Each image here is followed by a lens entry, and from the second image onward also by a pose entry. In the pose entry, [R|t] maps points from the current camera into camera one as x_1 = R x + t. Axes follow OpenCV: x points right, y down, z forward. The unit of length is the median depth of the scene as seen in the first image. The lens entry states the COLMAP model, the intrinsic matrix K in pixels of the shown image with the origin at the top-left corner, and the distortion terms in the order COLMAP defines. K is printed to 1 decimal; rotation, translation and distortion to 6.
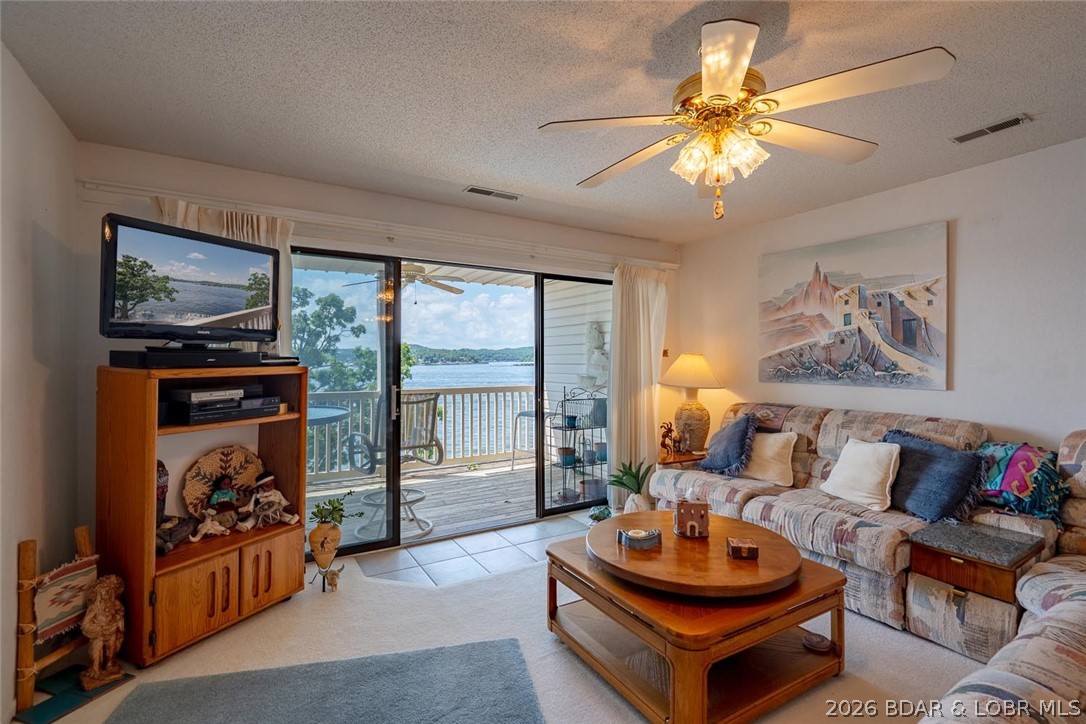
lens RADIAL K [[502.5, 0, 542.6], [0, 502.5, 357.0], [0, 0, 1]] dist [-0.000679, 0.001561]
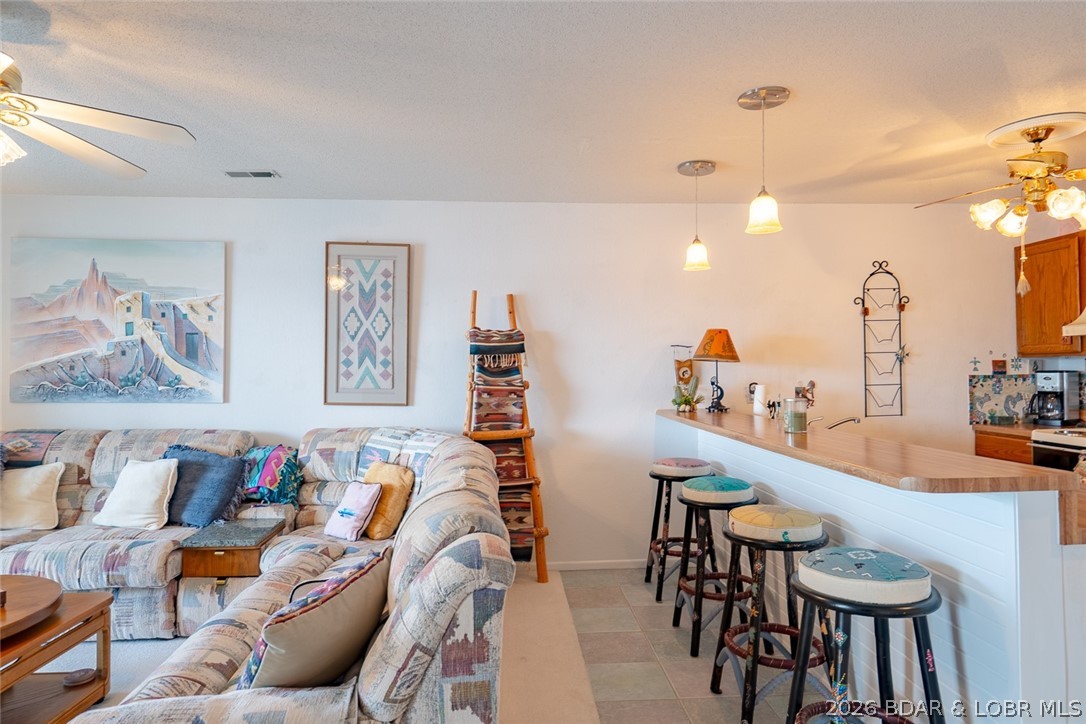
lens RADIAL K [[657.6, 0, 549.8], [0, 657.6, 364.2], [0, 0, 1]] dist [0.006490, 0.002795]
pose [[0.461548, 0.011037, 0.887046, -0.098901], [-0.004829, 0.999939, -0.009929, -0.003831], [-0.887102, 0.000299, 0.461574, -0.228702]]
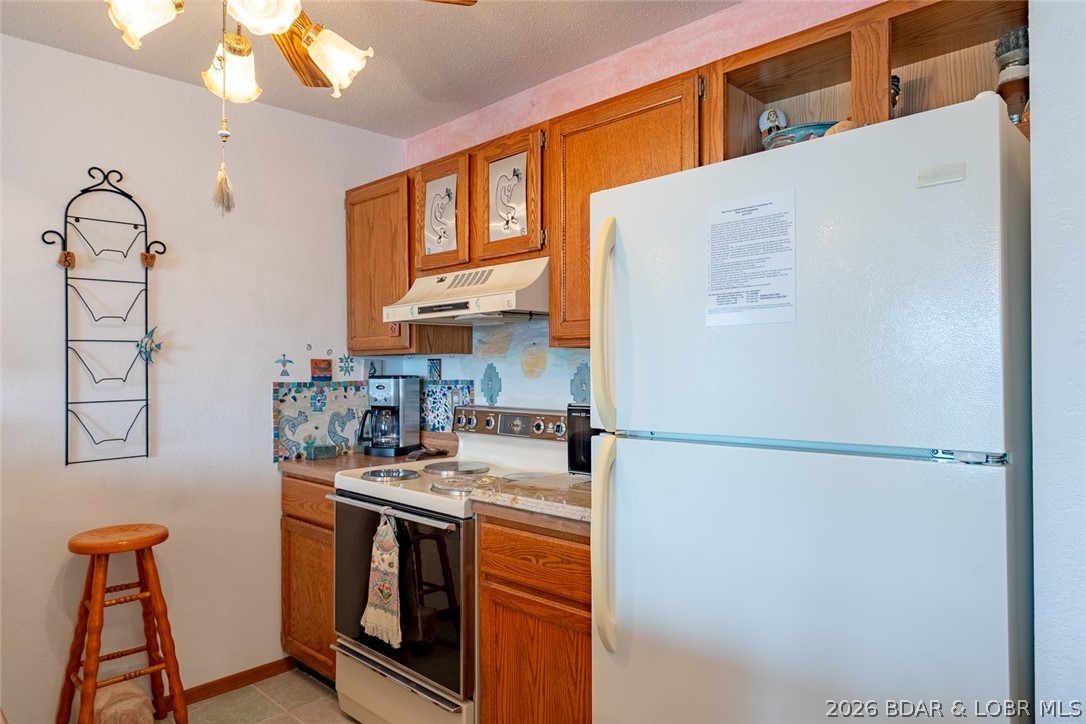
lens RADIAL K [[703.7, 0, 549.2], [0, 703.7, 364.1], [0, 0, 1]] dist [0.010041, 0.000664]
pose [[-0.242681, 0.017856, 0.969942, 0.575358], [-0.005482, 0.999789, -0.019777, -0.006388], [-0.970091, -0.010116, -0.242532, -0.502954]]
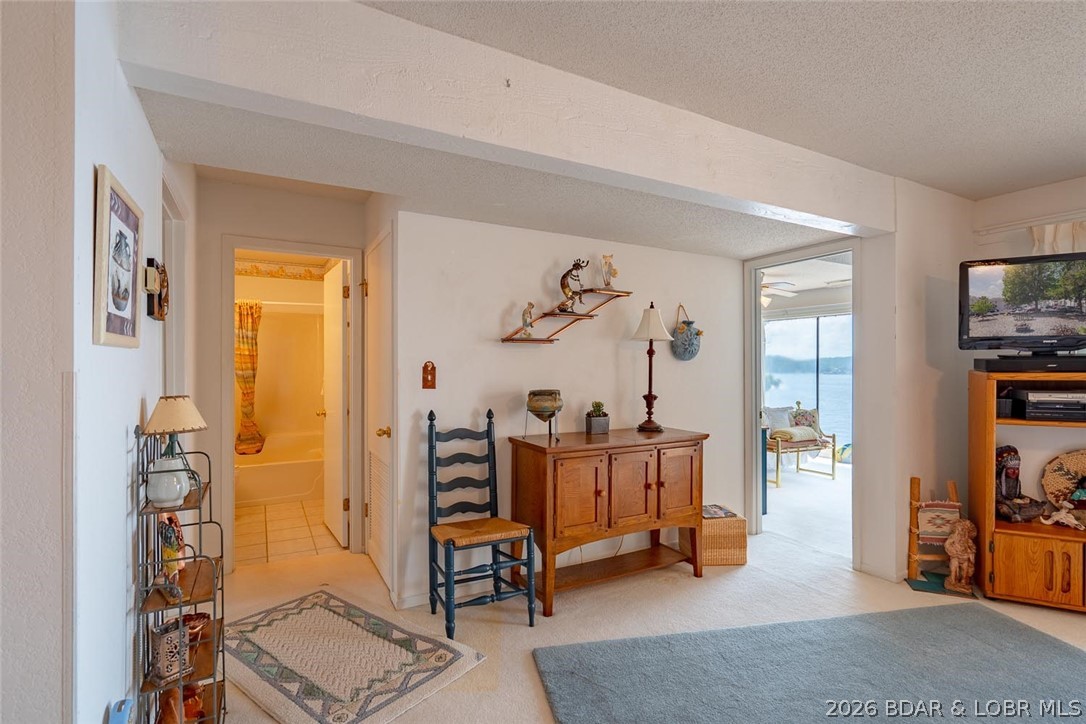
lens RADIAL K [[502.5, 0, 539.2], [0, 502.5, 367.8], [0, 0, 1]] dist [-0.000679, 0.001561]
pose [[-0.043731, 0.007368, -0.999016, 0.385179], [0.003797, 0.999967, 0.007209, -0.002076], [0.999036, -0.003478, -0.043757, -0.080879]]
